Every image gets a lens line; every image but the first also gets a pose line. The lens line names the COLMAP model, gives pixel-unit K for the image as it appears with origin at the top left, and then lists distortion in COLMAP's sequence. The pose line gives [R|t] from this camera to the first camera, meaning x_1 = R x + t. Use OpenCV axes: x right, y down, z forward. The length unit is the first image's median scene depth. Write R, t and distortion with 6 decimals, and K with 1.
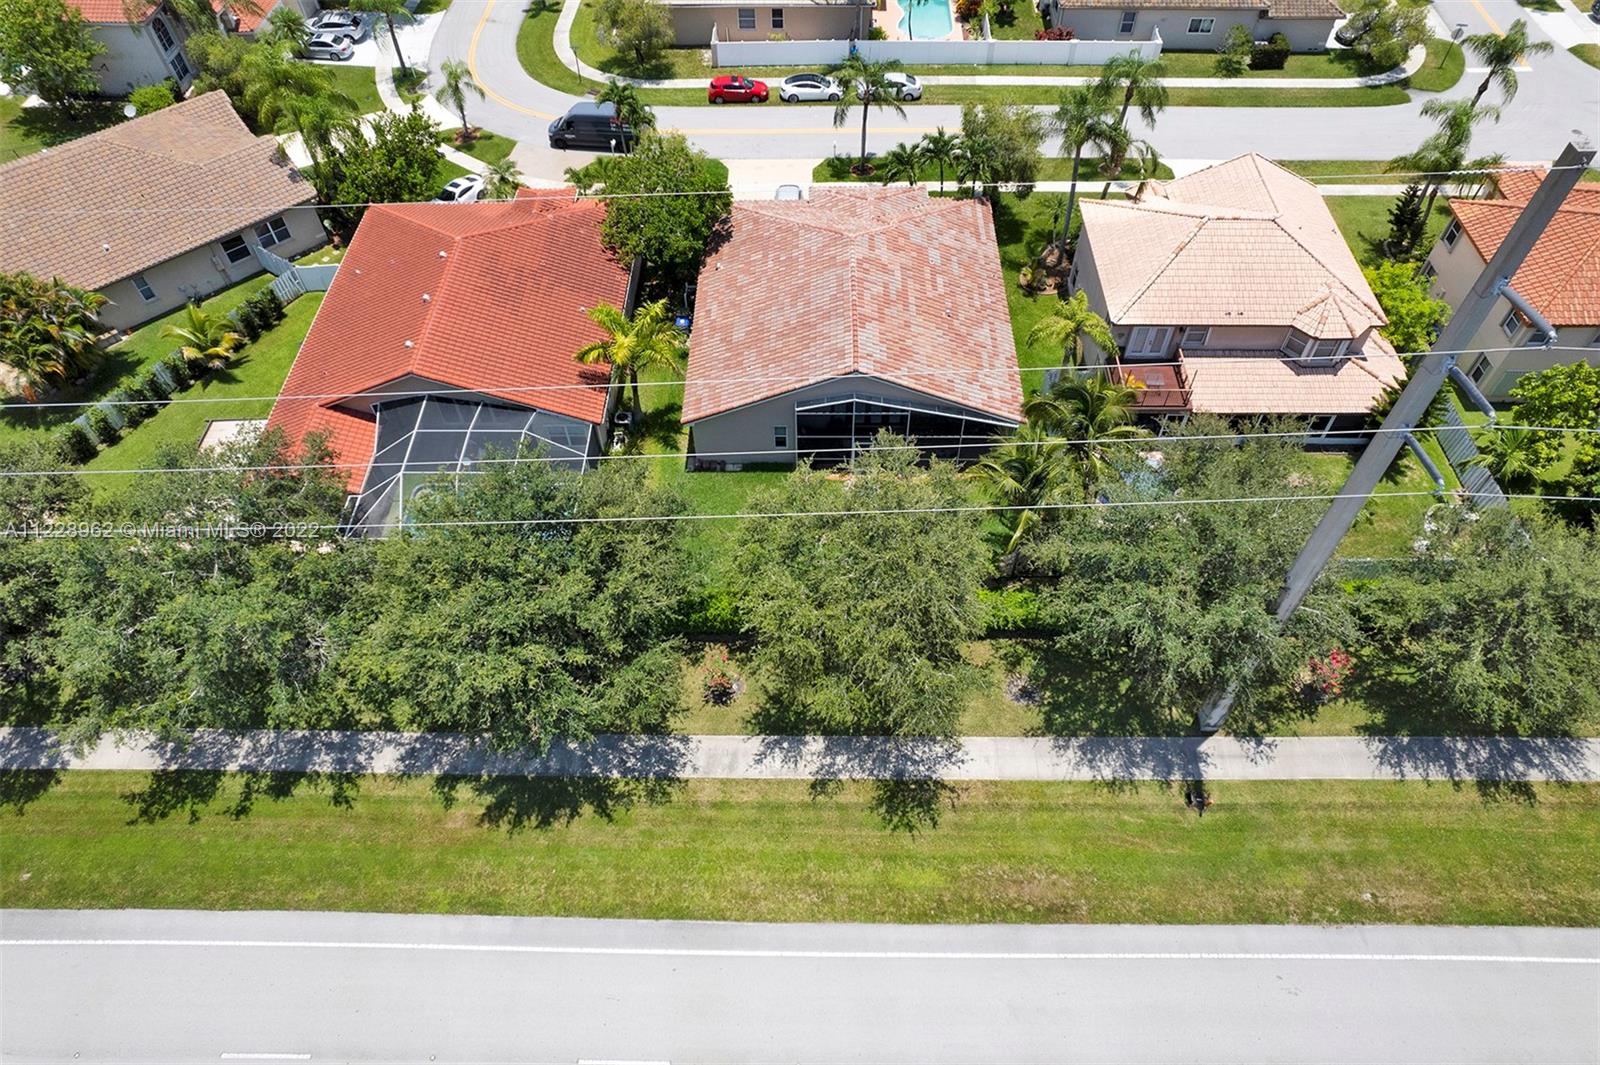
lens RADIAL K [[1016.5, 0, 800.0], [0, 1016.5, 532.5], [0, 0, 1]] dist [-0.074081, 0.072525]
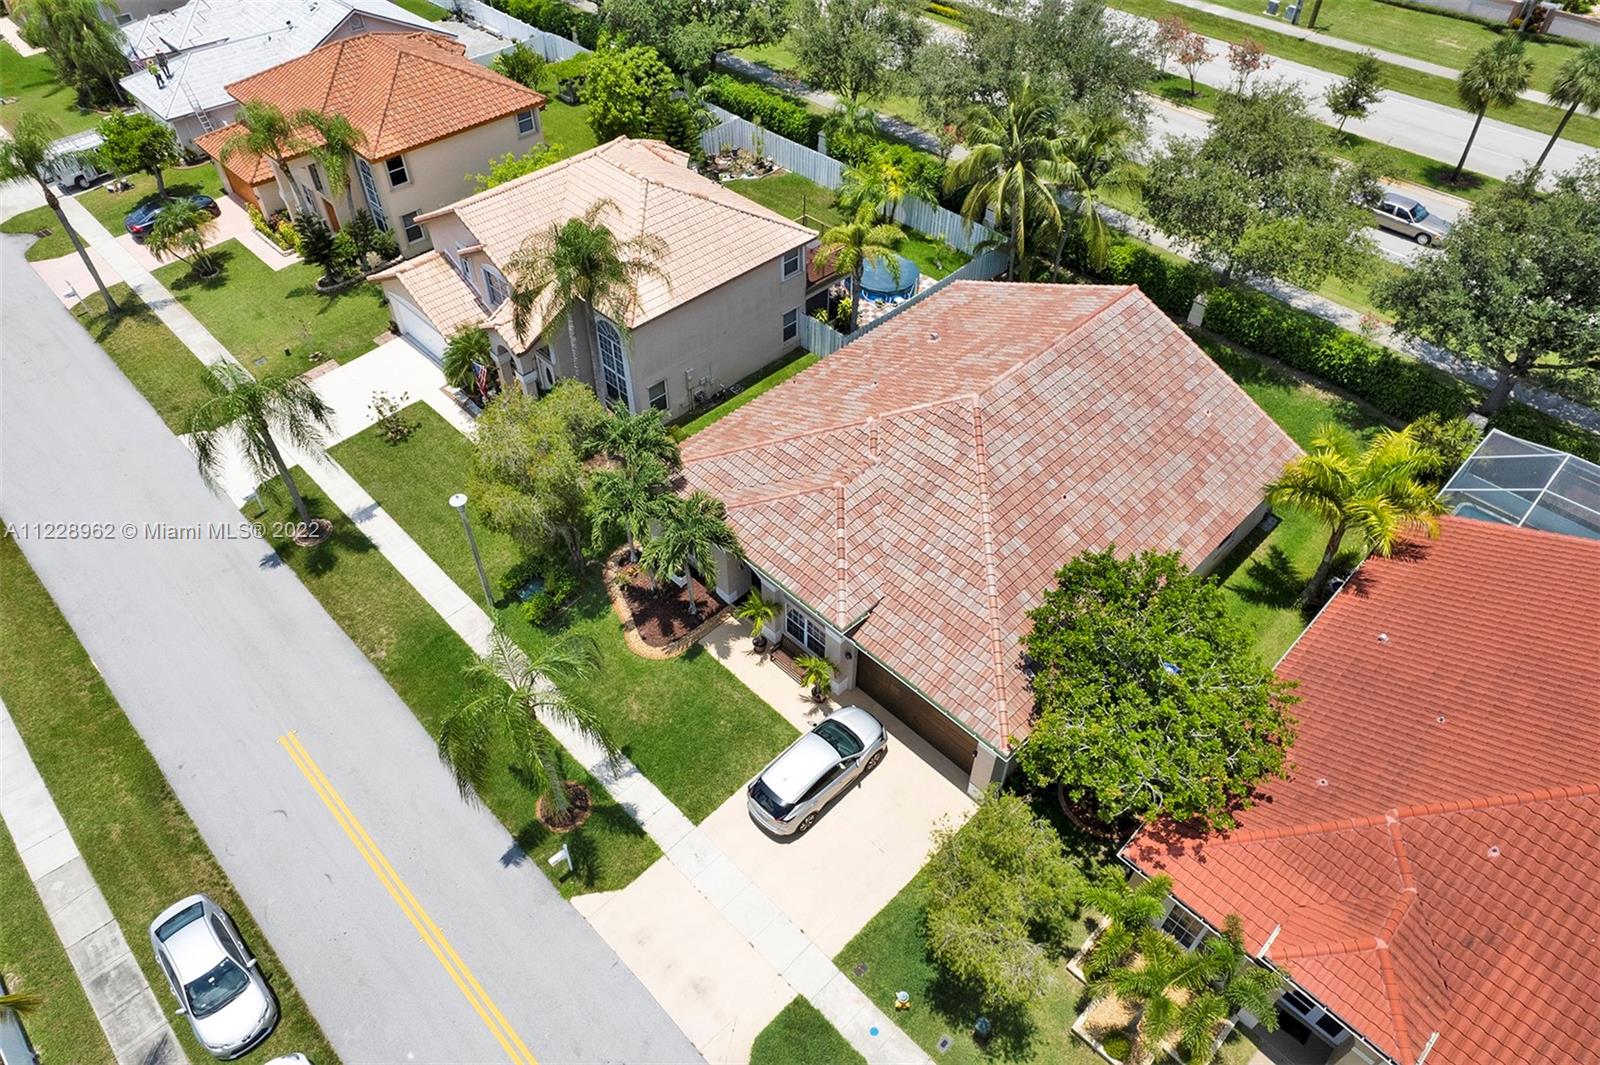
lens RADIAL K [[1016.5, 0, 800.0], [0, 1016.5, 532.5], [0, 0, 1]] dist [-0.074081, 0.072525]
pose [[-0.712280, -0.492952, 0.499655, -0.255658], [0.558553, 0.033013, 0.828812, -0.955765], [-0.425060, 0.869430, 0.251826, 1.022309]]
